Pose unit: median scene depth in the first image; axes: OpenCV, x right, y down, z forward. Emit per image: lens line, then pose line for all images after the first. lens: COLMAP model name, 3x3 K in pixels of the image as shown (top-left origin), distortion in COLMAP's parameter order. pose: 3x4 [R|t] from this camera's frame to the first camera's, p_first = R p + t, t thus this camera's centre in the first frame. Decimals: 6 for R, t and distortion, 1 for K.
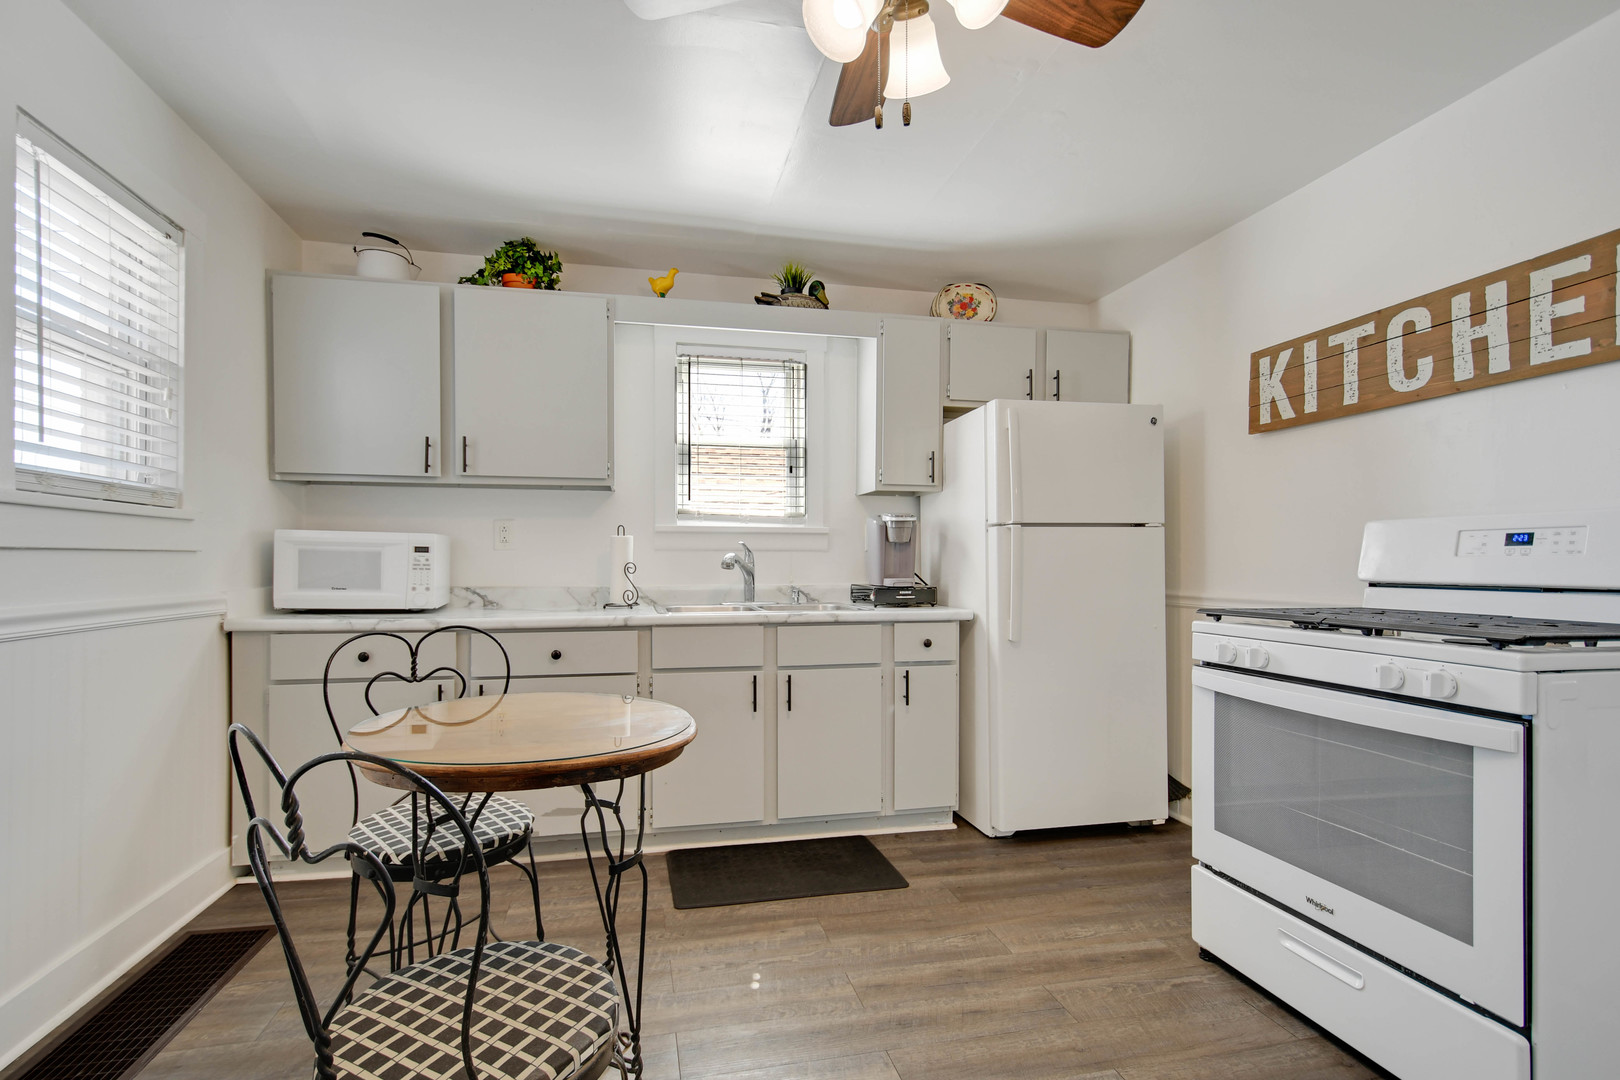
lens RADIAL K [[713.2, 0, 805.5], [0, 713.2, 566.3], [0, 0, 1]] dist [-0.000037, -0.001728]
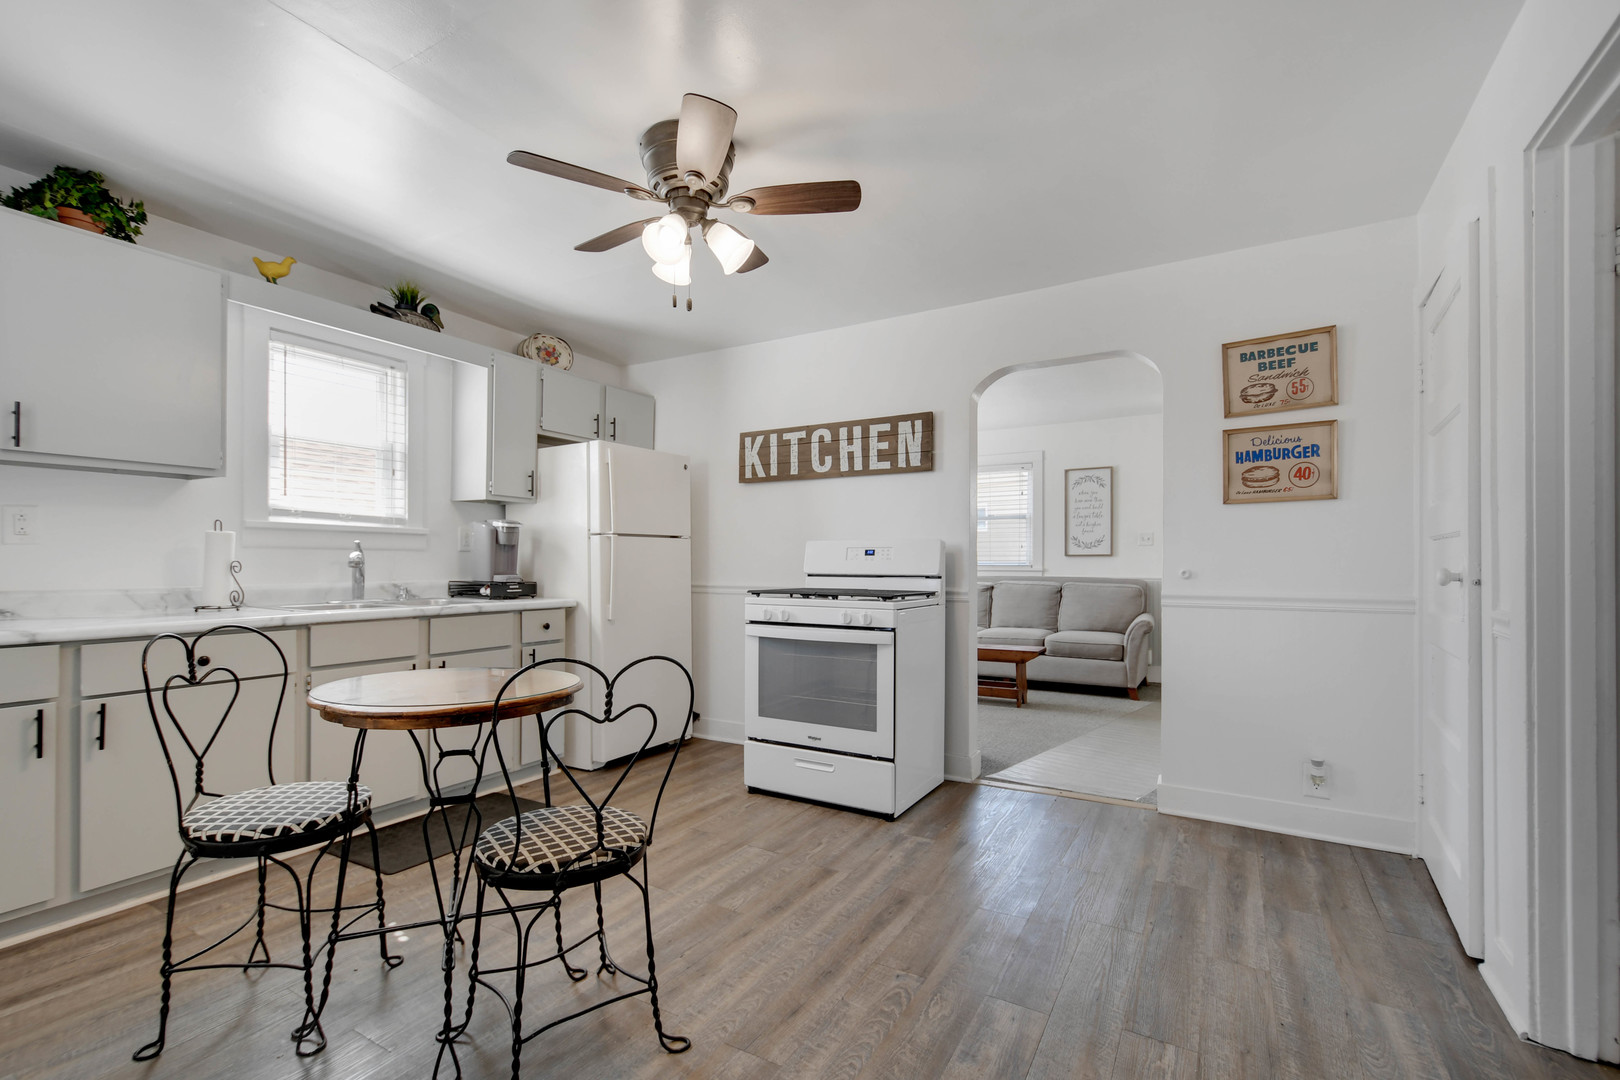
lens RADIAL K [[713.2, 0, 805.5], [0, 713.2, 566.3], [0, 0, 1]] dist [-0.000037, -0.001728]
pose [[0.663961, -0.001177, 0.747766, -0.491828], [-0.001560, 0.999994, 0.002959, -0.002233], [-0.747765, -0.003131, 0.663956, -0.184739]]
